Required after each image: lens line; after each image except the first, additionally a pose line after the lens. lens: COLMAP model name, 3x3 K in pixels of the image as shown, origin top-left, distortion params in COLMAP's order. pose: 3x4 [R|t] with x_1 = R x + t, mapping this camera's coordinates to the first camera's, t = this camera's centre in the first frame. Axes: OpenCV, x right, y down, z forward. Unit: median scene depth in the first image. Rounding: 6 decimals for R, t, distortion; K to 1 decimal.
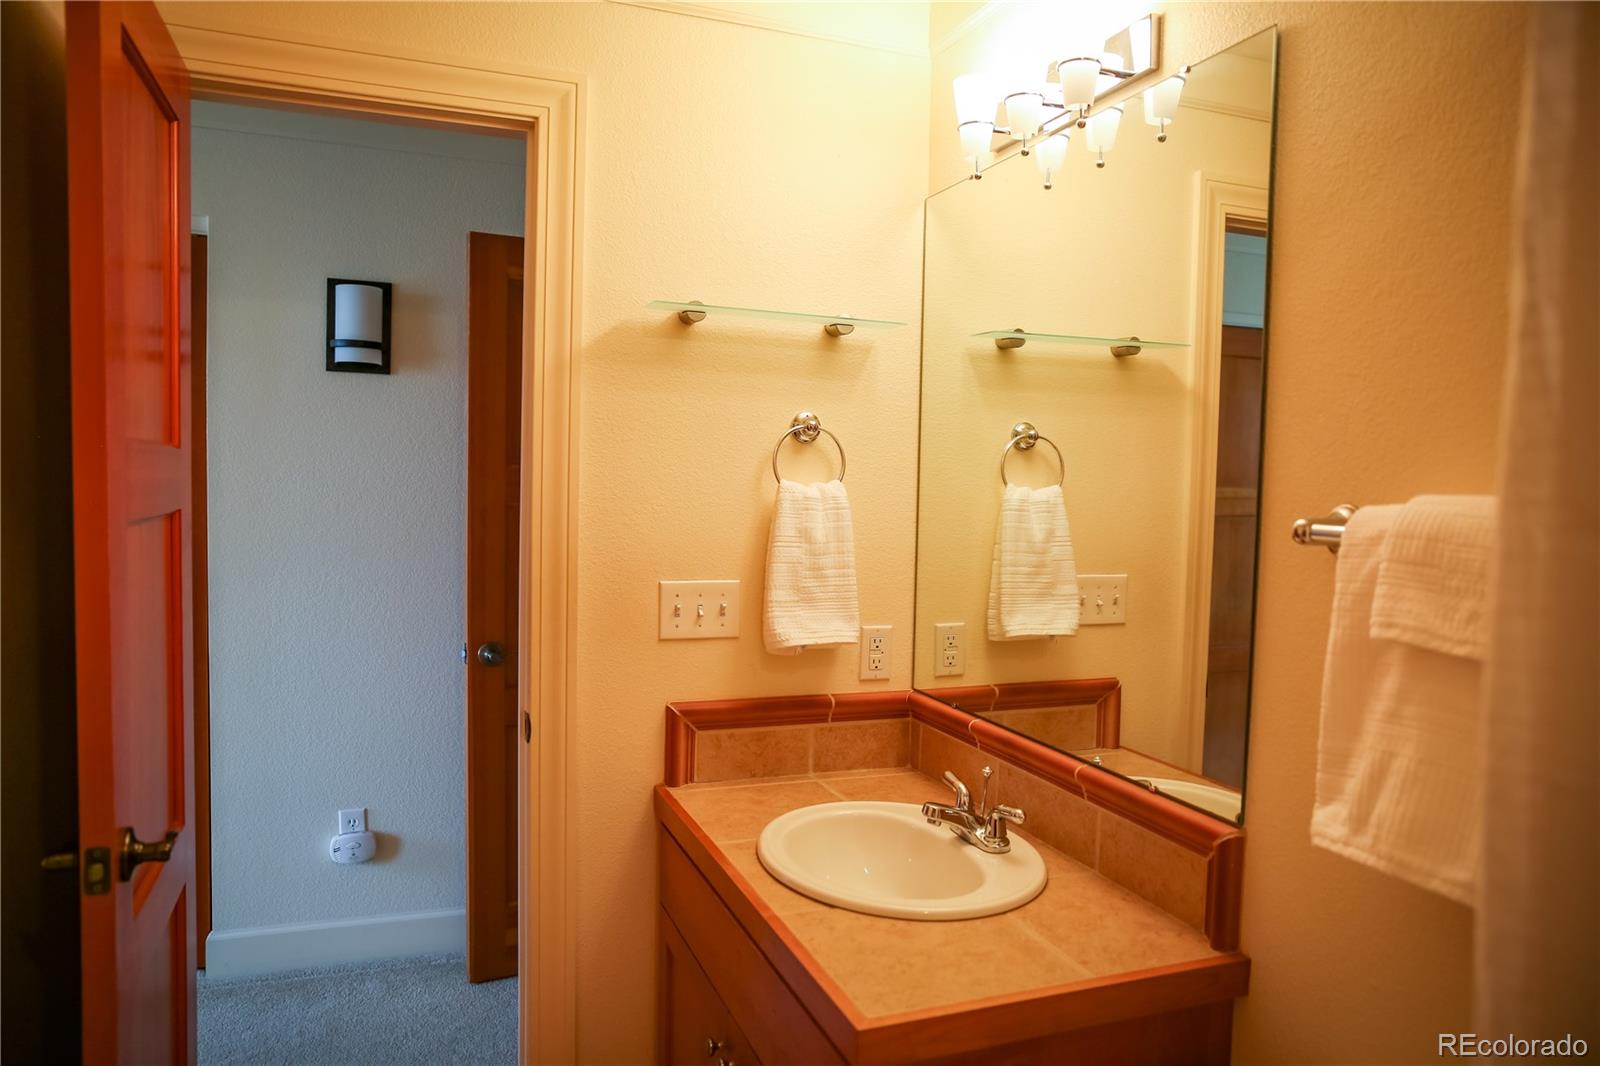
lens RADIAL K [[1080.2, 0, 800.3], [0, 1080.2, 542.5], [0, 0, 1]] dist [-0.082475, 0.075068]
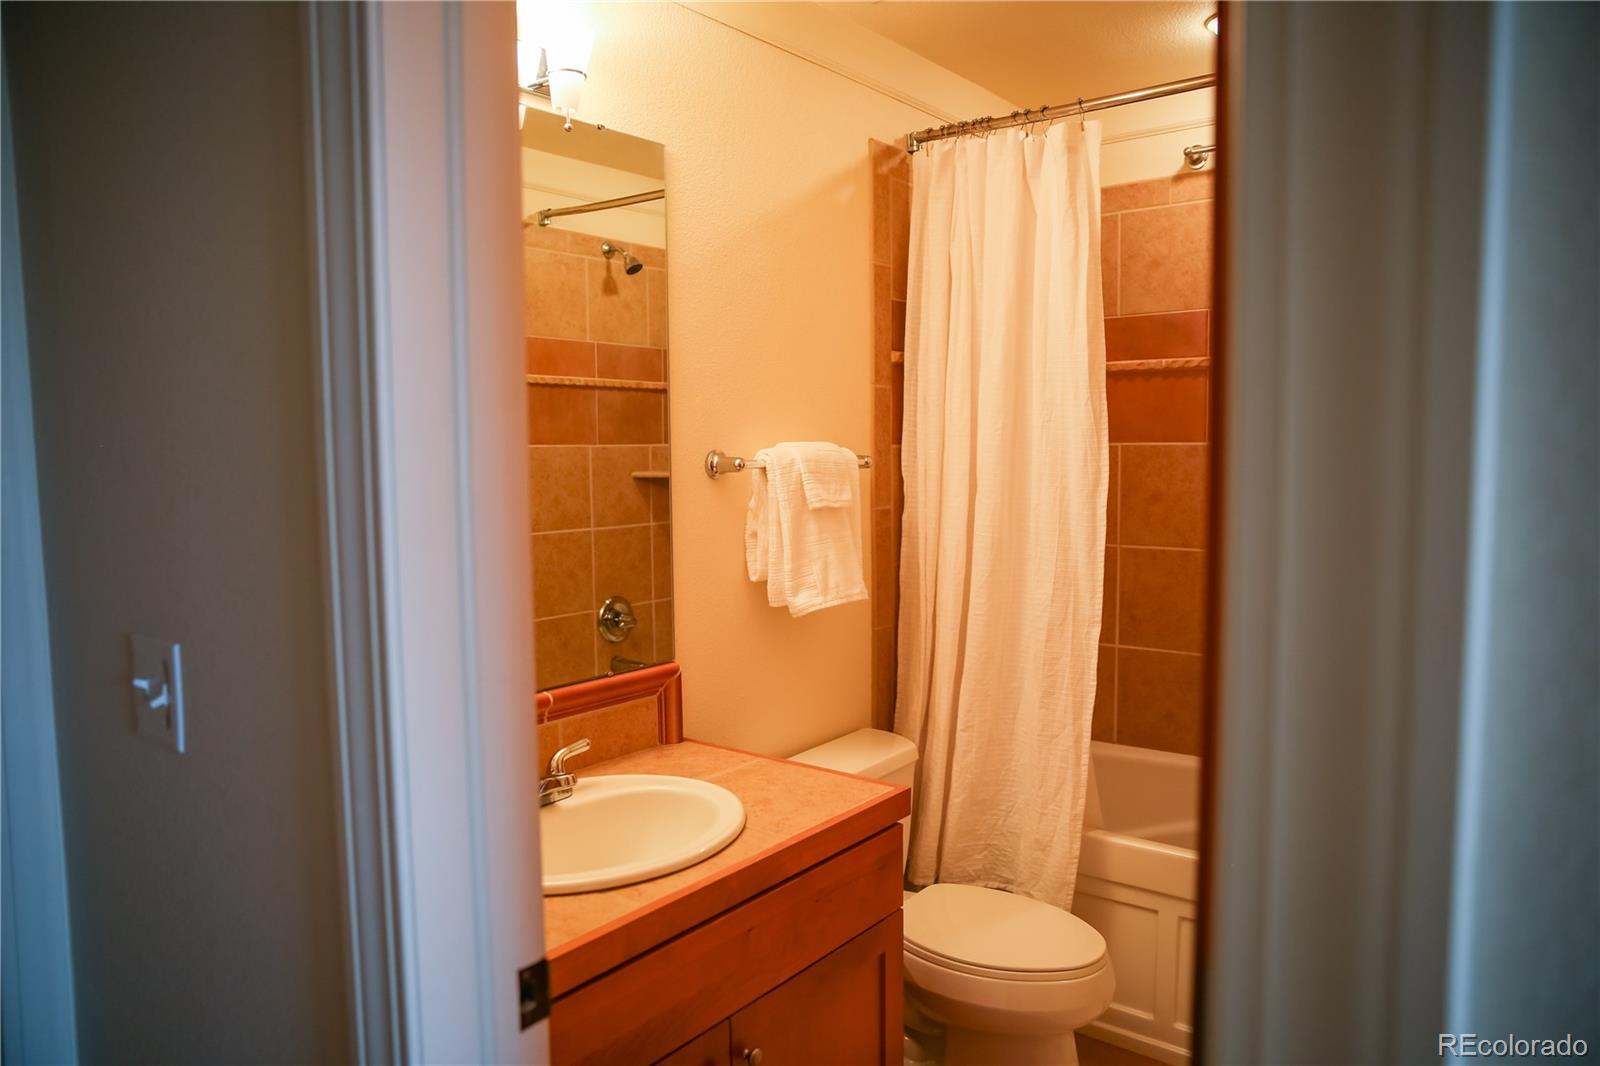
lens RADIAL K [[1080.2, 0, 800.3], [0, 1080.2, 542.5], [0, 0, 1]] dist [-0.082475, 0.075068]
pose [[-0.521746, -0.093328, 0.847980, -0.989226], [0.049130, 0.989061, 0.139085, -0.110966], [-0.851685, 0.114229, -0.511454, 1.607699]]
